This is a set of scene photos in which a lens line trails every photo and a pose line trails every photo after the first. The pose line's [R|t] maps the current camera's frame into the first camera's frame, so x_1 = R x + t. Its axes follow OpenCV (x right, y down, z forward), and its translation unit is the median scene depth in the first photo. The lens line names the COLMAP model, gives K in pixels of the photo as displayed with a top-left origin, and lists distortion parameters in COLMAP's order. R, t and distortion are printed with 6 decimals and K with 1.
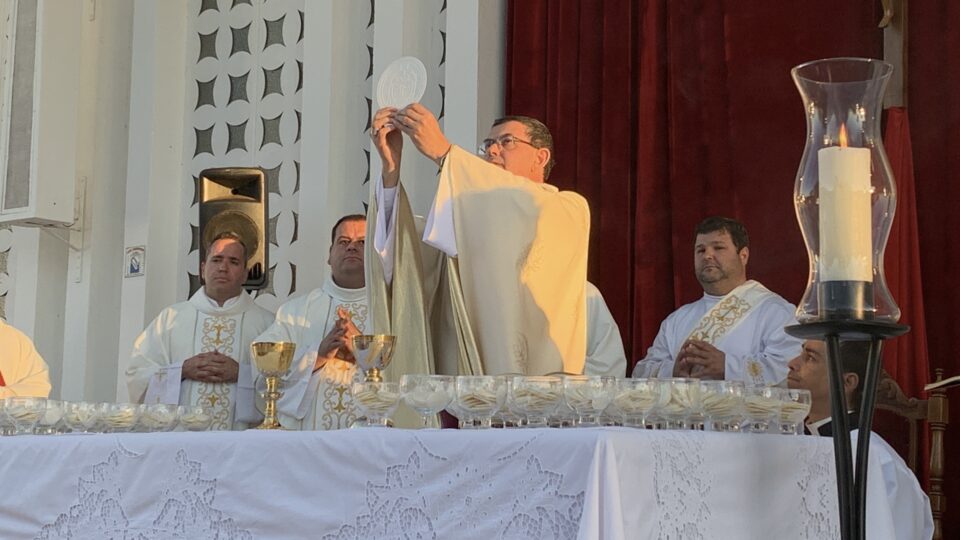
lens RADIAL K [[1625.4, 0, 480.9], [0, 1625.4, 273.1], [0, 0, 1]] dist [0.134901, 0.000000]
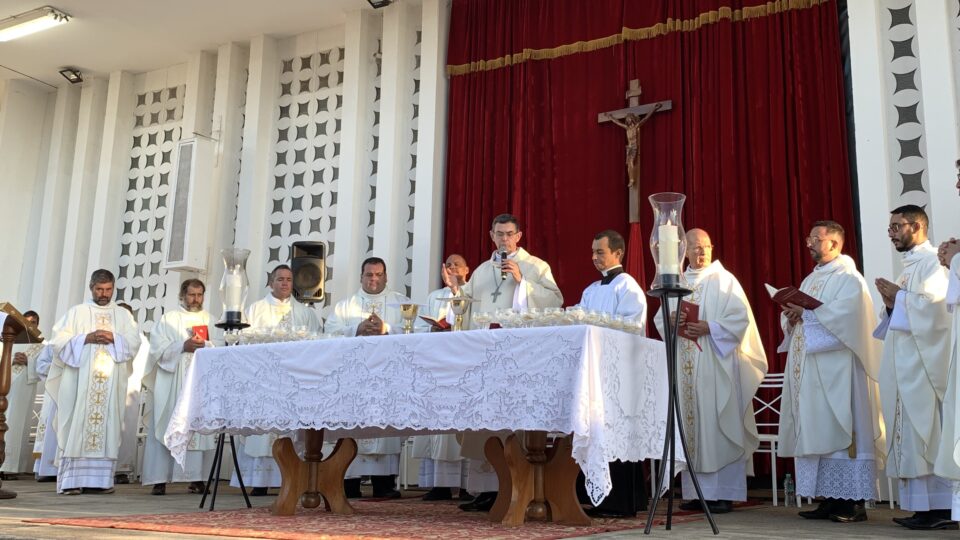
lens RADIAL K [[950.1, 0, 479.5], [0, 950.1, 267.6], [0, 0, 1]] dist [-0.006512, 0.000000]
pose [[0.988365, 0.031900, 0.148715, -0.285906], [-0.022546, 0.997685, -0.064166, 0.091000], [-0.150417, 0.060066, 0.986796, -0.443747]]
